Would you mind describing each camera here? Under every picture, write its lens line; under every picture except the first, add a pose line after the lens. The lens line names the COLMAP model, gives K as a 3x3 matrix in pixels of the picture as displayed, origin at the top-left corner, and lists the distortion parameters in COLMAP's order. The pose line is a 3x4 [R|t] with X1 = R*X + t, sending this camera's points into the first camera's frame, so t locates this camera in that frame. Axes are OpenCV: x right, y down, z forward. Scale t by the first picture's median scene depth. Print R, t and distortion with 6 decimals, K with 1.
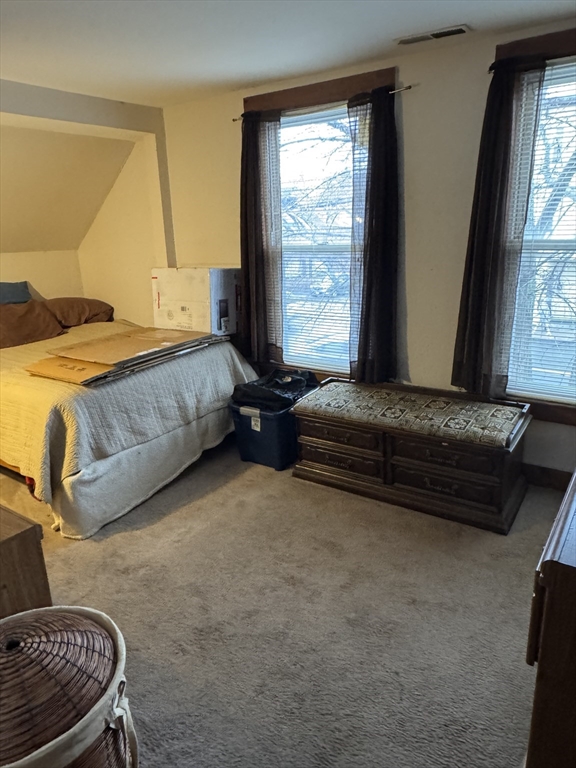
lens RADIAL K [[517.2, 0, 288.3], [0, 517.2, 388.0], [0, 0, 1]] dist [0.003688, 0.002046]
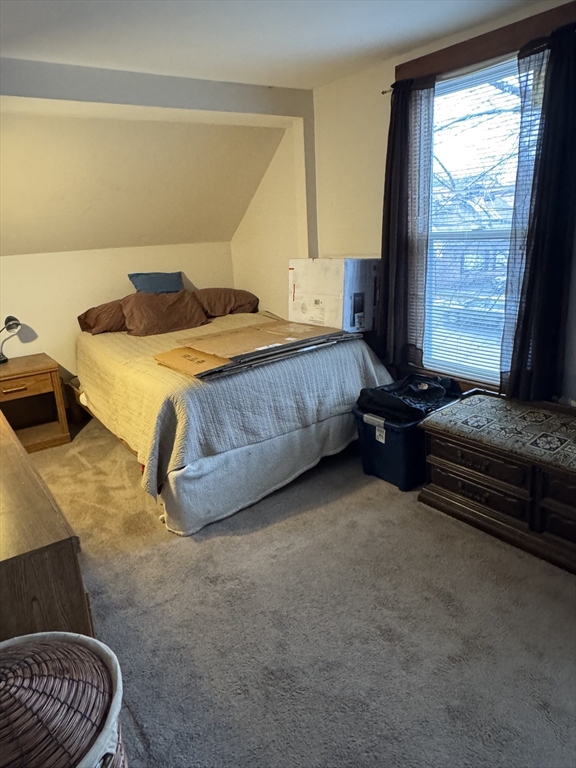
lens RADIAL K [[517.2, 0, 288.9], [0, 517.2, 377.1], [0, 0, 1]] dist [0.003688, 0.002046]
pose [[0.943952, 0.072936, -0.321923, 0.072118], [-0.074580, 0.997189, 0.007242, -0.025171], [0.321546, 0.017173, 0.946738, 0.122728]]
